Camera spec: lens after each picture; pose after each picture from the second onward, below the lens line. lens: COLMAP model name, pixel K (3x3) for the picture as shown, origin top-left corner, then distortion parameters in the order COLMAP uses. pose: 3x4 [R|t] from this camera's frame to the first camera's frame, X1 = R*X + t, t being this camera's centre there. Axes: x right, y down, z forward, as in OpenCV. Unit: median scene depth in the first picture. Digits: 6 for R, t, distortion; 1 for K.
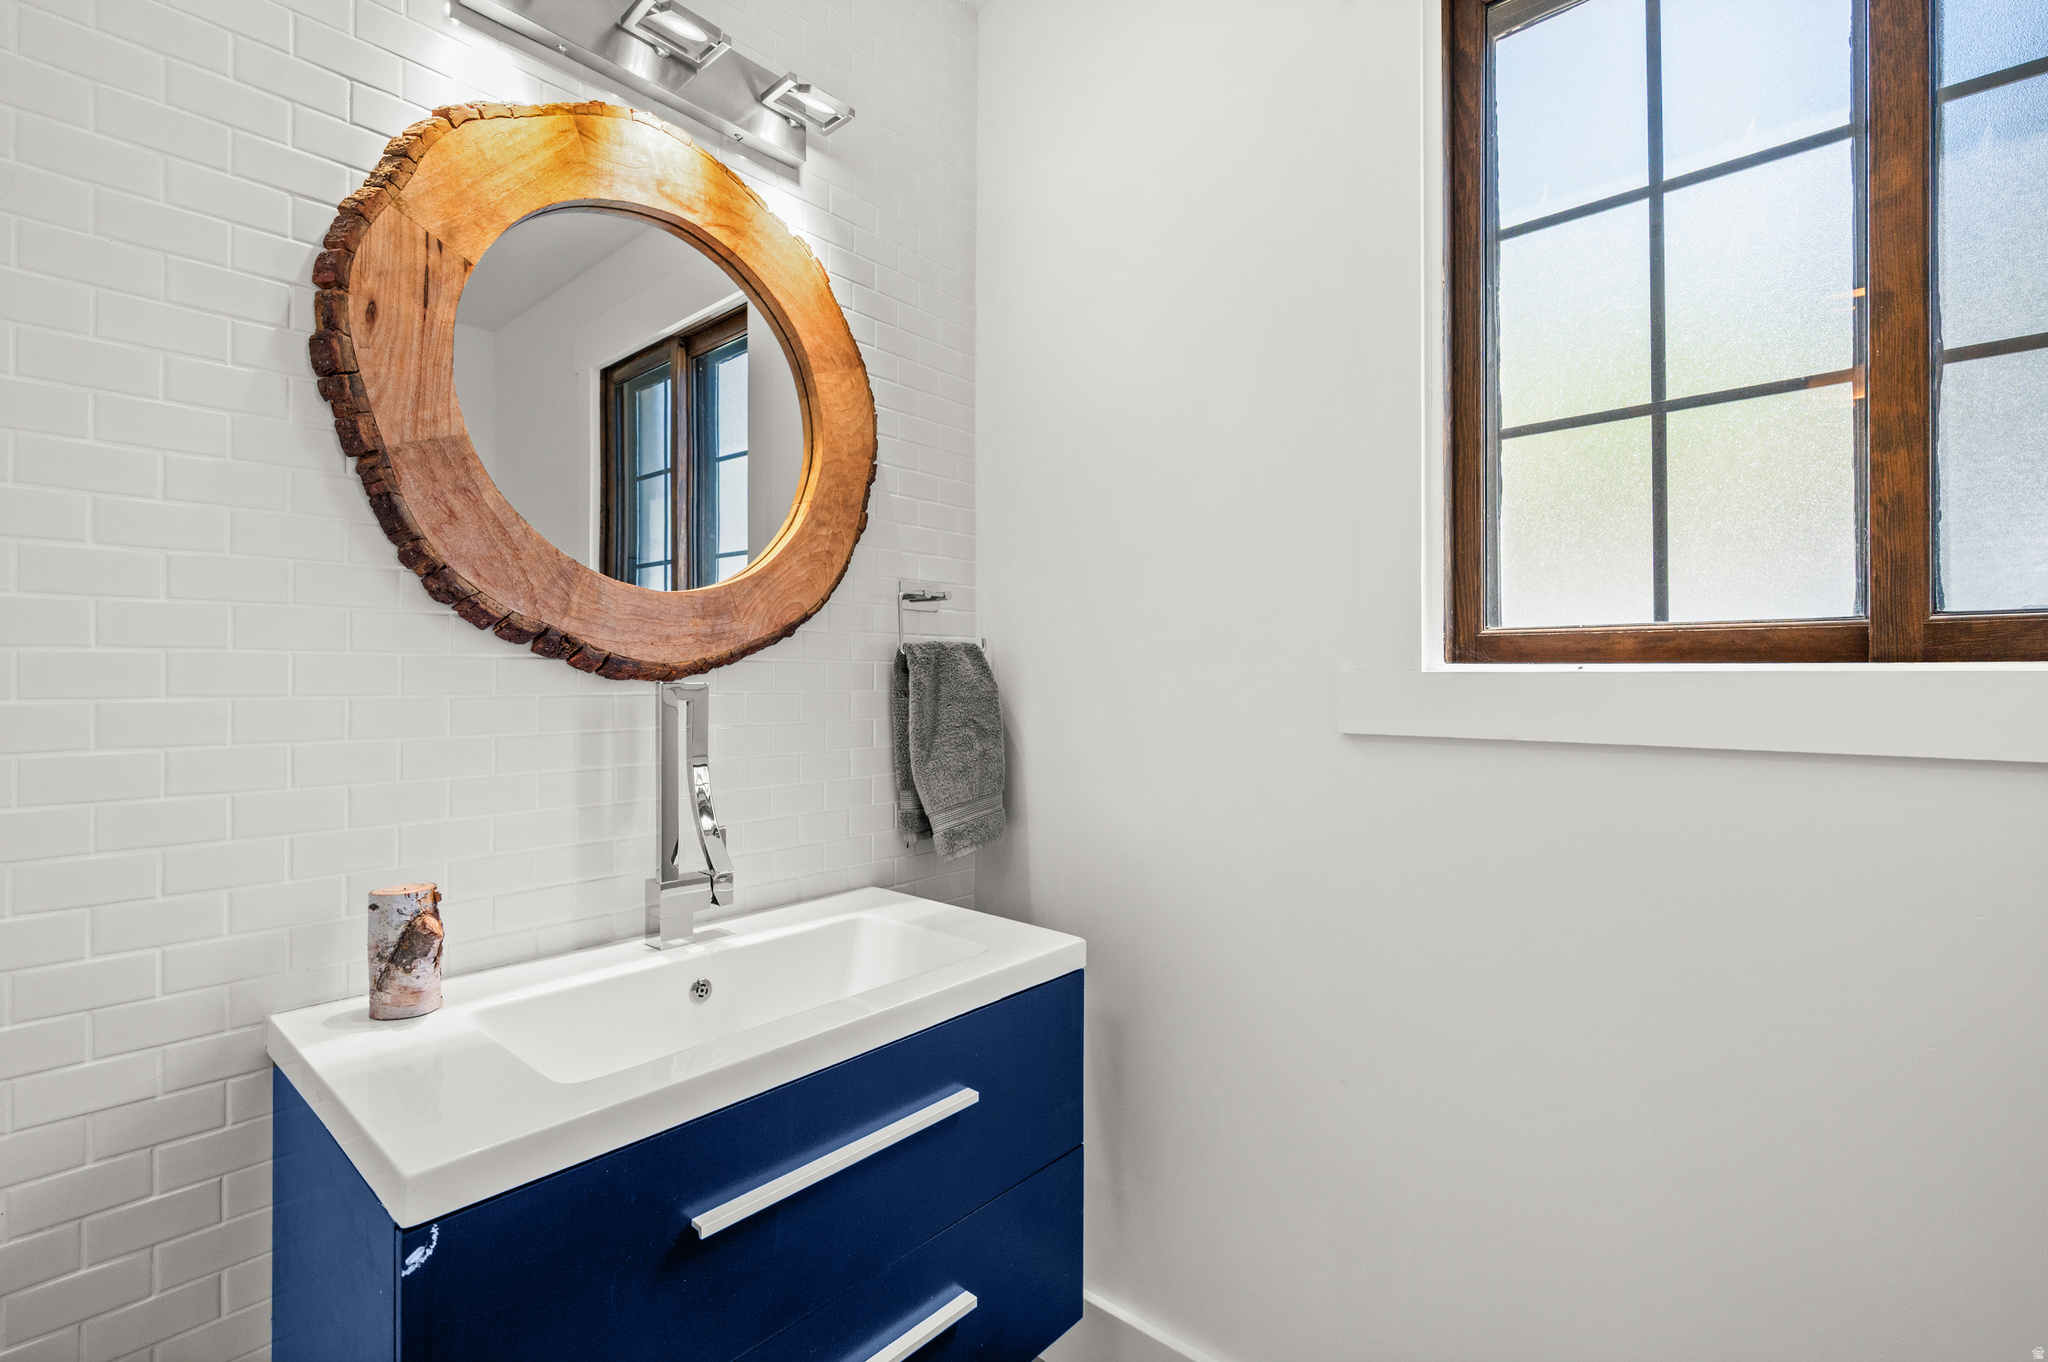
lens RADIAL K [[919.3, 0, 1021.4], [0, 919.3, 669.0], [0, 0, 1]] dist [0.001406, -0.000252]
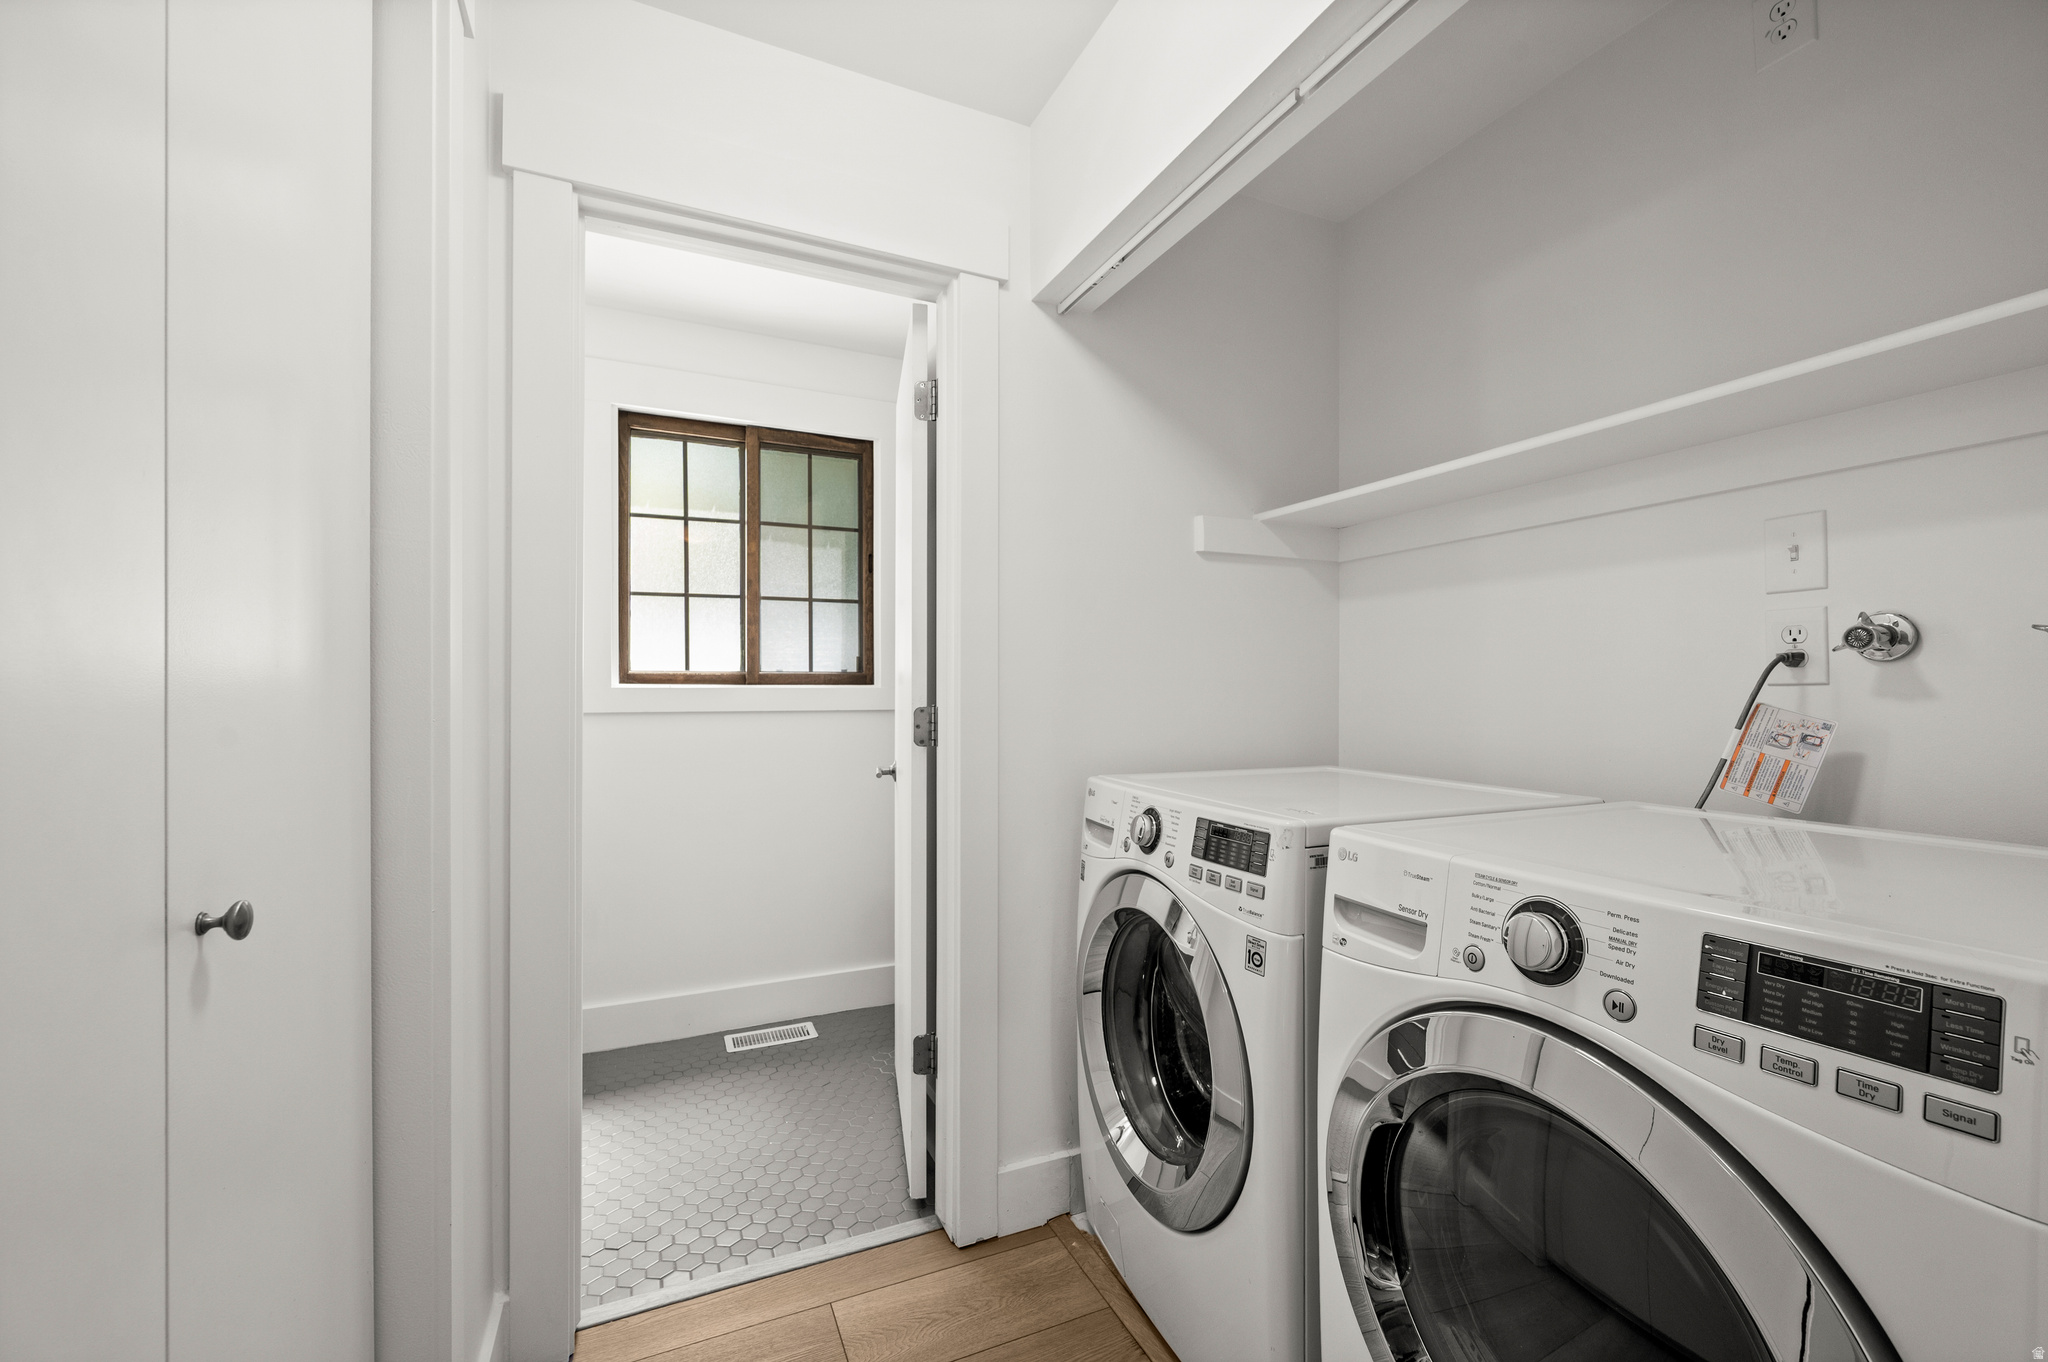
lens RADIAL K [[827.3, 0, 1019.5], [0, 827.3, 693.8], [0, 0, 1]] dist [-0.003668, 0.000034]
pose [[0.397651, 0.009811, 0.917484, -1.287851], [0.004450, 0.999910, -0.012621, 0.059255], [-0.917526, 0.009102, 0.397572, -0.994974]]
